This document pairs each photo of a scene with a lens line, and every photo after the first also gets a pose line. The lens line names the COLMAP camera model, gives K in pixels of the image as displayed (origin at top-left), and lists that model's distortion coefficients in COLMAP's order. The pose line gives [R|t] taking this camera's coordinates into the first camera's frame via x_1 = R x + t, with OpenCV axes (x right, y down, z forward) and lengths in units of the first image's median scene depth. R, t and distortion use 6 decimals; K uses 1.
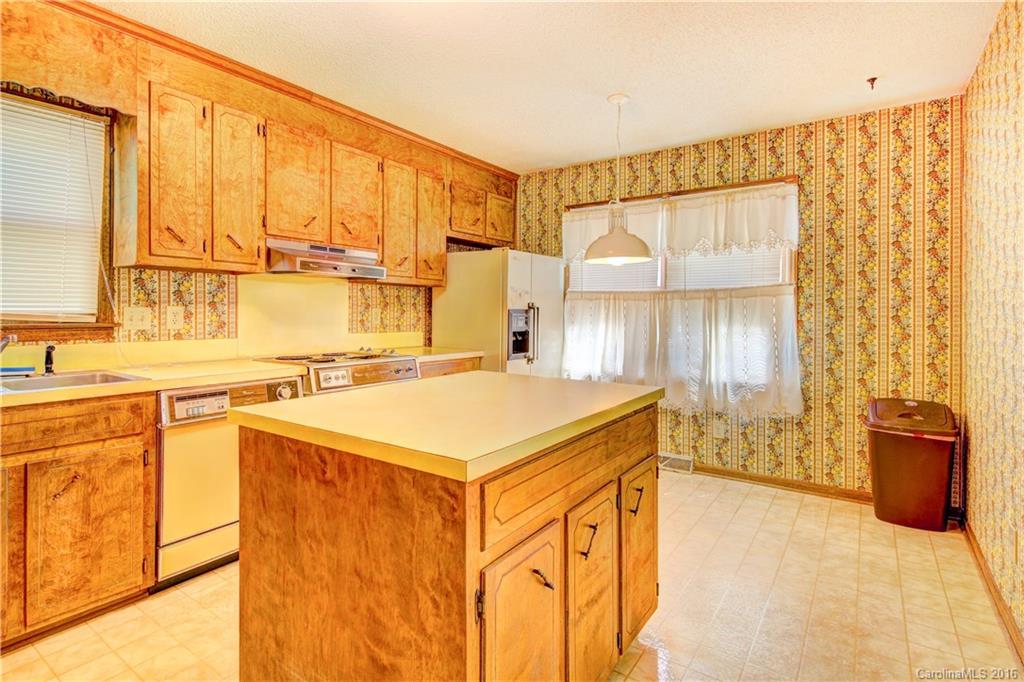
lens RADIAL K [[510.6, 0, 511.3], [0, 510.6, 313.8], [0, 0, 1]] dist [-0.000512, -0.000055]
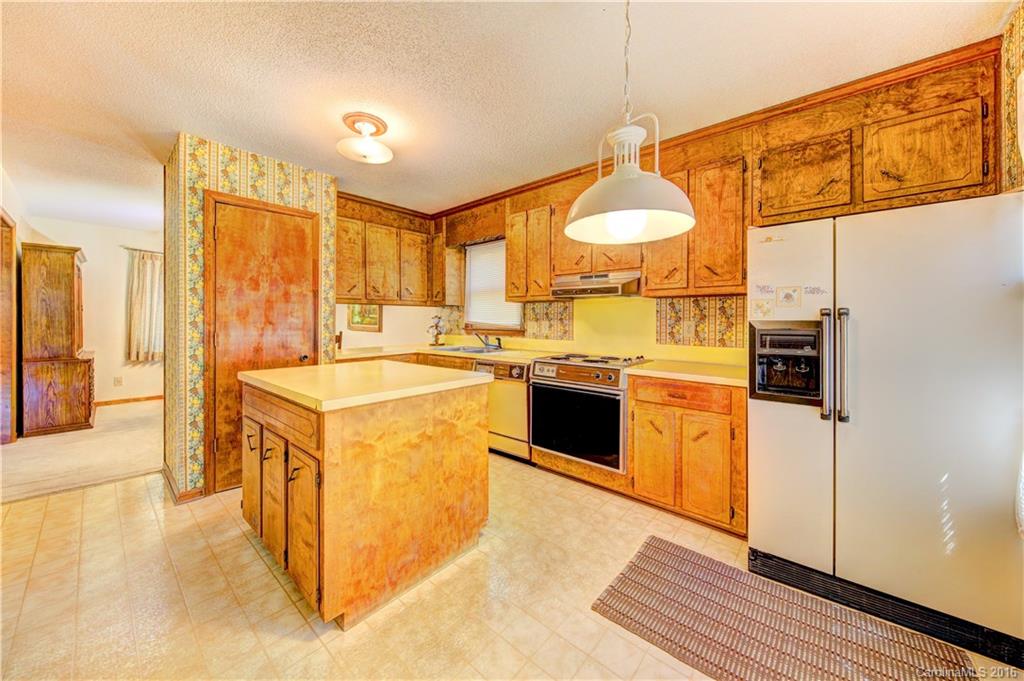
lens RADIAL K [[368.6, 0, 511.5], [0, 368.6, 323.5], [0, 0, 1]] dist [-0.000215, -0.000055]
pose [[-0.118771, -0.001304, -0.992921, 0.527862], [-0.006603, 0.999978, -0.000523, -0.003596], [0.992900, 0.006494, -0.118777, 0.780845]]
